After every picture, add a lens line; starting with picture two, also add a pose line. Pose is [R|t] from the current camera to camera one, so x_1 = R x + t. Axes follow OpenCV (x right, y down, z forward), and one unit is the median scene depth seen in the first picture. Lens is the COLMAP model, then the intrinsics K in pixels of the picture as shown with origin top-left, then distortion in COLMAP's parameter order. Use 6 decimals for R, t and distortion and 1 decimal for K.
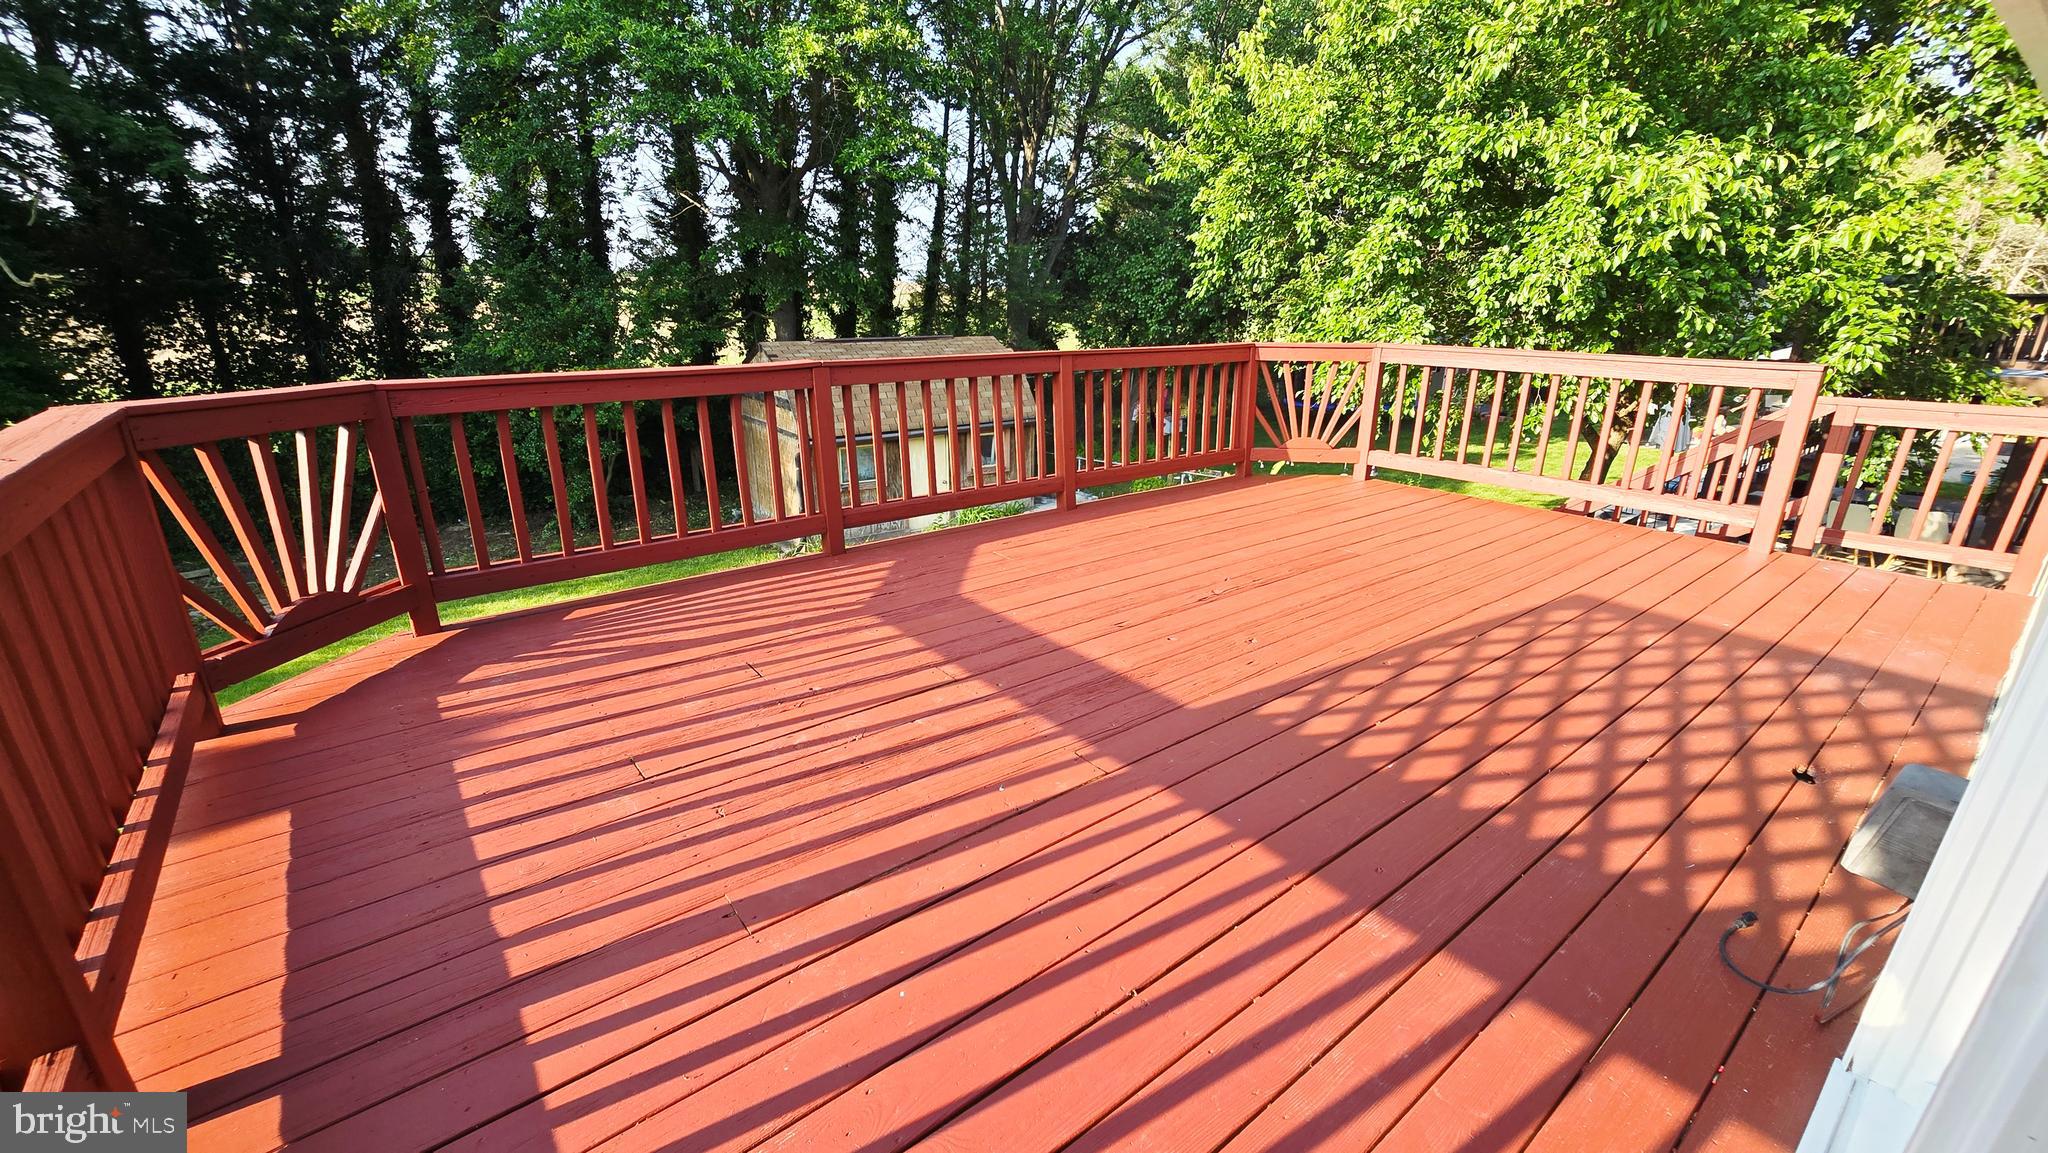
lens RADIAL K [[836.1, 0, 1013.5], [0, 836.1, 583.5], [0, 0, 1]] dist [0.000778, -0.000764]
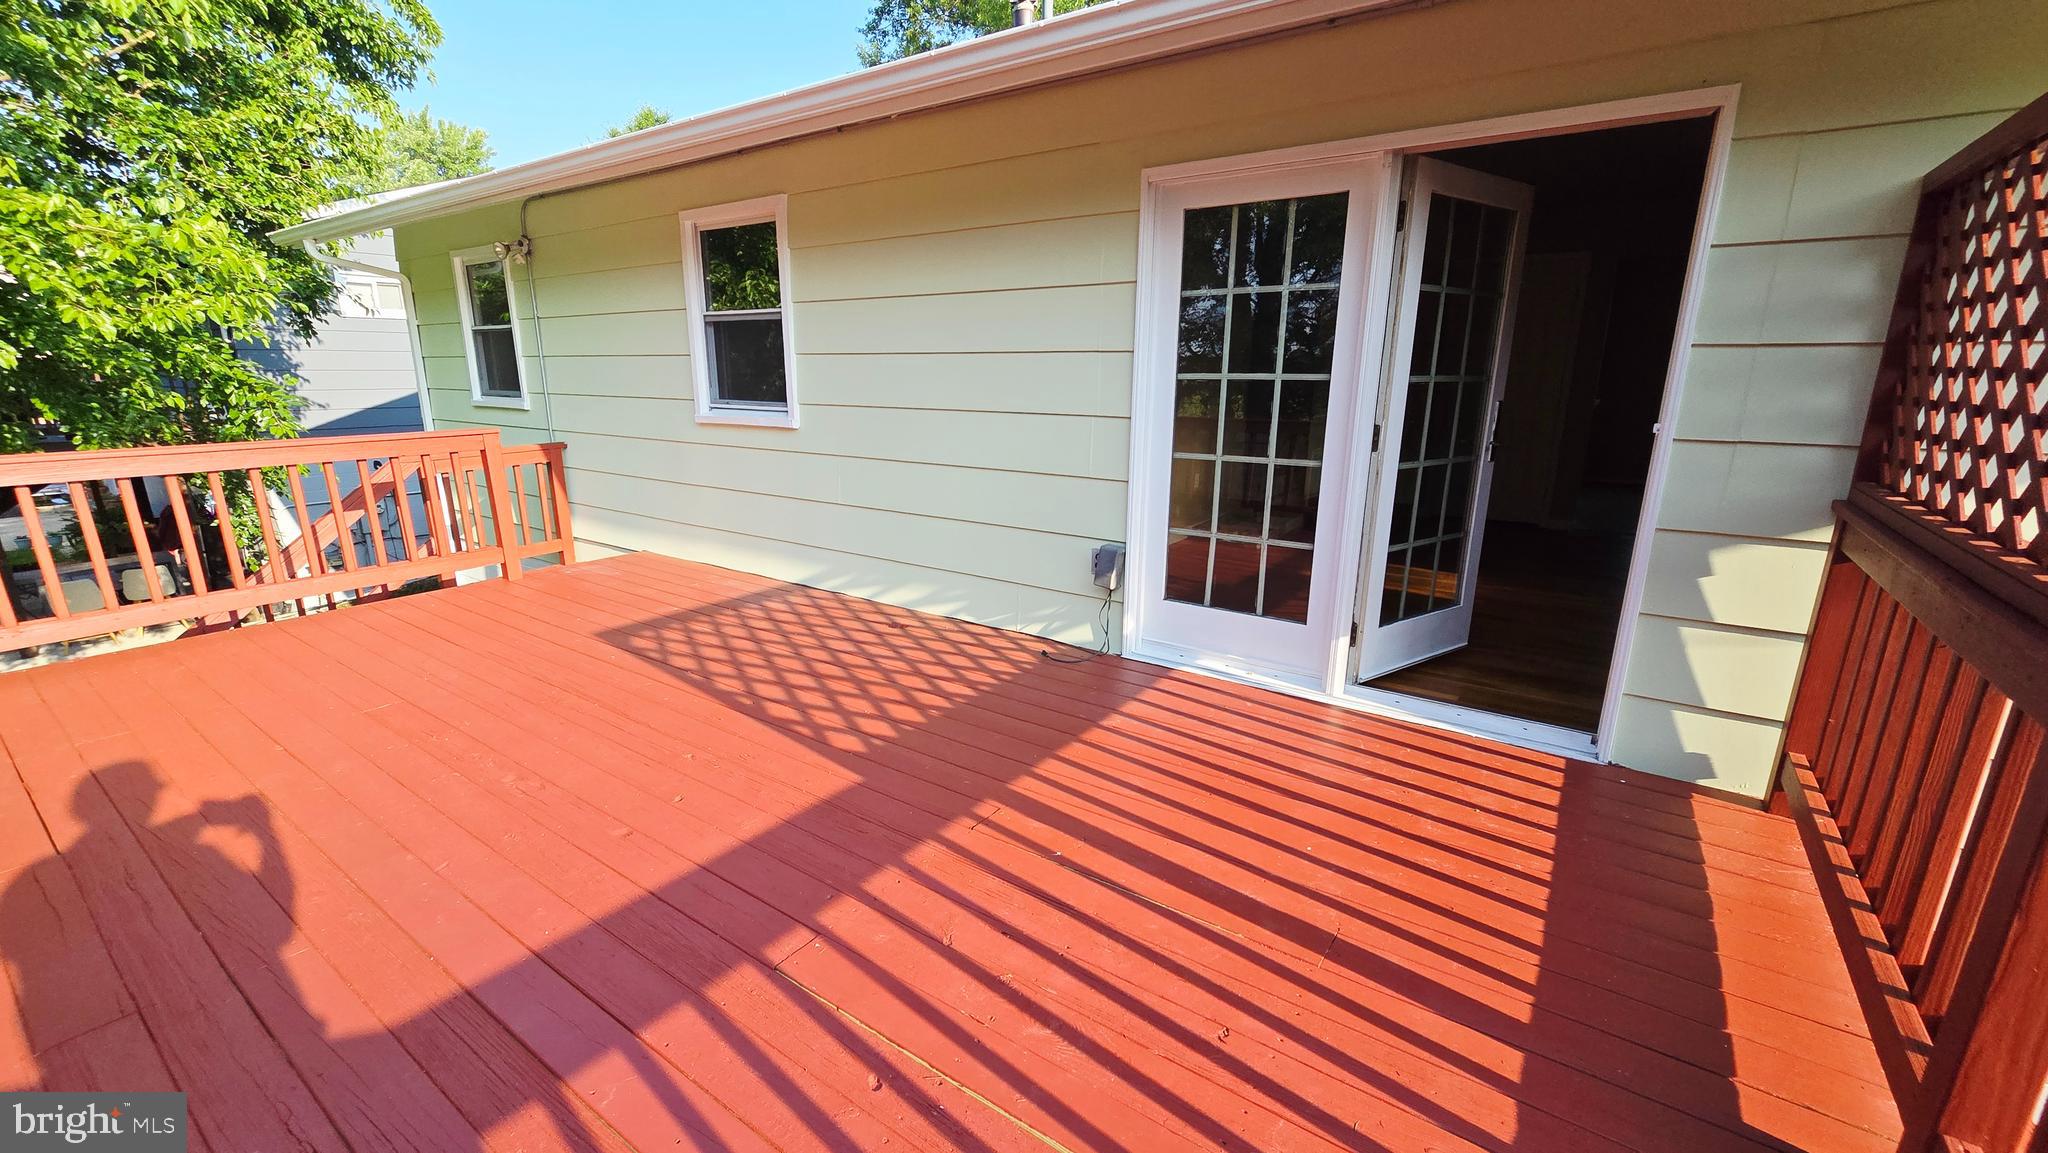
lens RADIAL K [[836.1, 0, 1013.5], [0, 836.1, 583.5], [0, 0, 1]] dist [0.000778, -0.000764]
pose [[-0.286584, -0.250537, 0.924716, -0.748094], [0.309434, 0.889267, 0.336831, -0.362721], [-0.906708, 0.382669, -0.177325, 0.931234]]
